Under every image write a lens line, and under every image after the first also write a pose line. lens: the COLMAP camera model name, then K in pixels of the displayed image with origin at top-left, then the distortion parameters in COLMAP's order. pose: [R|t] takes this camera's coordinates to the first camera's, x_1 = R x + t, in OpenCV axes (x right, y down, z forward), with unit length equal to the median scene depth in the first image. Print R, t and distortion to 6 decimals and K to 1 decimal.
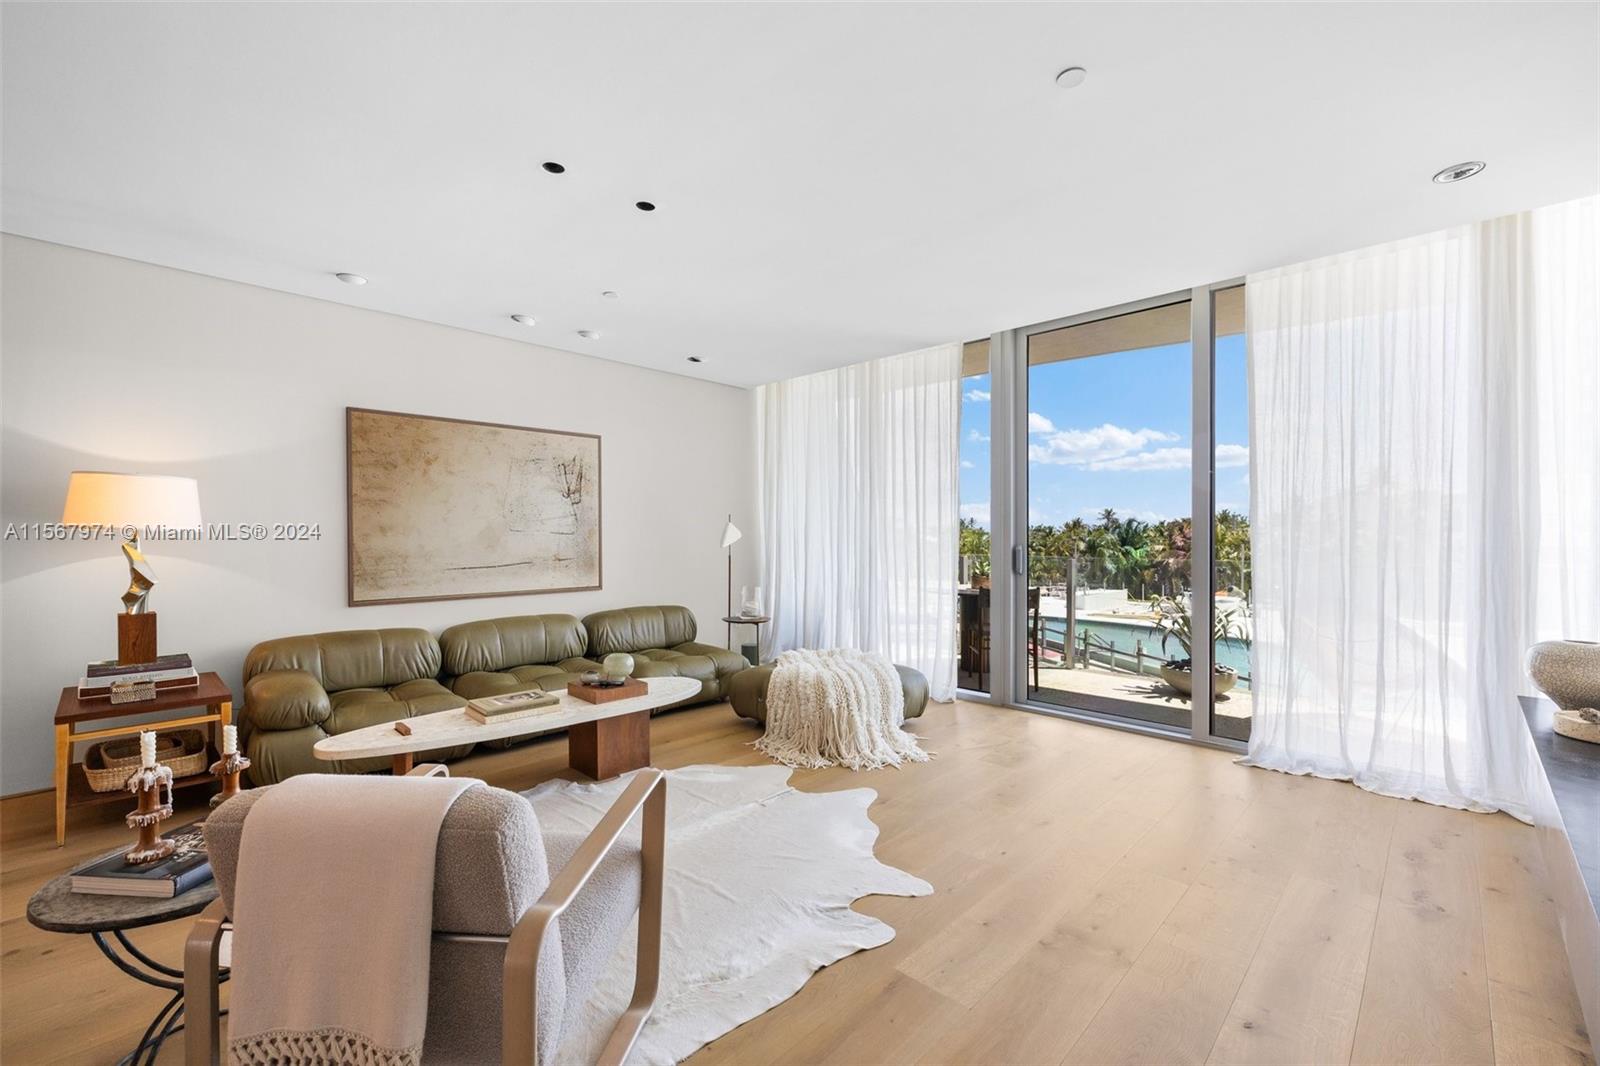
lens RADIAL K [[665.0, 0, 800.0], [0, 665.0, 533.0], [0, 0, 1]] dist [0.000340, -0.000102]
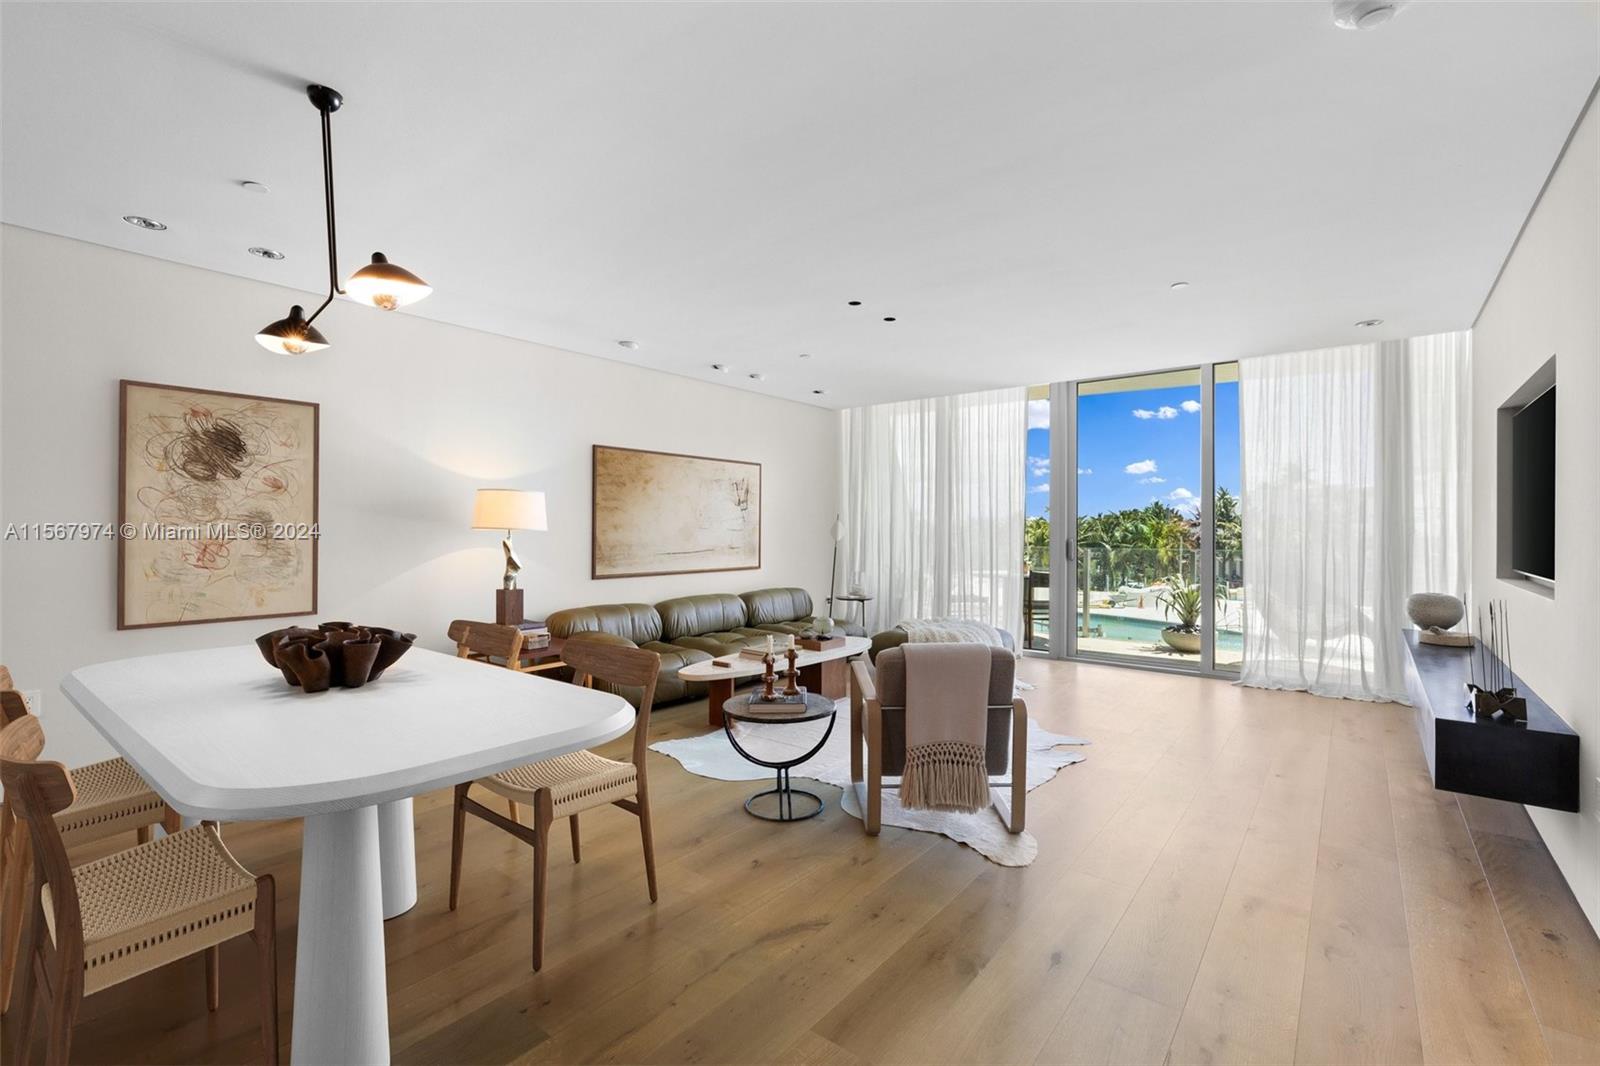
lens RADIAL K [[707.9, 0, 794.2], [0, 707.9, 525.9], [0, 0, 1]] dist [-0.008900, 0.000231]
pose [[0.995239, -0.001927, 0.097450, -0.477806], [0.001979, 0.999998, -0.000429, -0.009484], [-0.097449, 0.000620, 0.995240, -0.475561]]
